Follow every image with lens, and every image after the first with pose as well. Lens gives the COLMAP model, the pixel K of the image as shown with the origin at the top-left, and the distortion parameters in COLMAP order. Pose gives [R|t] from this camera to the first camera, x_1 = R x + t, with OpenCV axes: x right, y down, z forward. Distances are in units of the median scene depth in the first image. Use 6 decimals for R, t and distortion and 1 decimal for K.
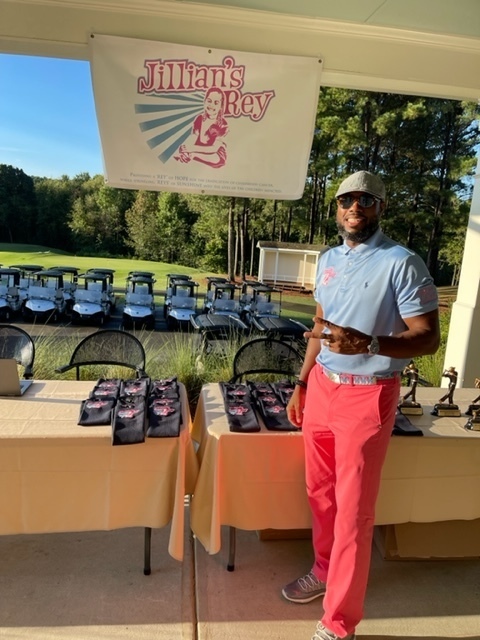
lens RADIAL K [[481.4, 0, 241.1], [0, 481.4, 336.2], [0, 0, 1]] dist [0.039156, -0.032349]
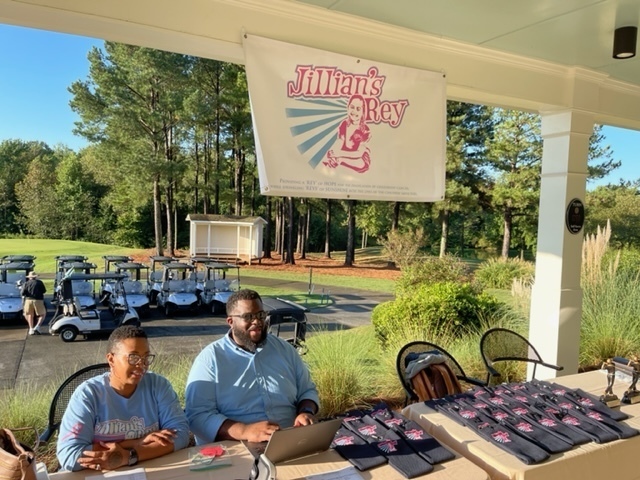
lens RADIAL K [[481.4, 0, 321.5], [0, 481.4, 246.5], [0, 0, 1]] dist [0.039156, -0.032349]
pose [[0.939897, -0.055957, 0.336841, -0.462723], [0.095100, 0.990347, -0.100841, -0.110407], [-0.327947, 0.126814, 0.936146, 0.136573]]
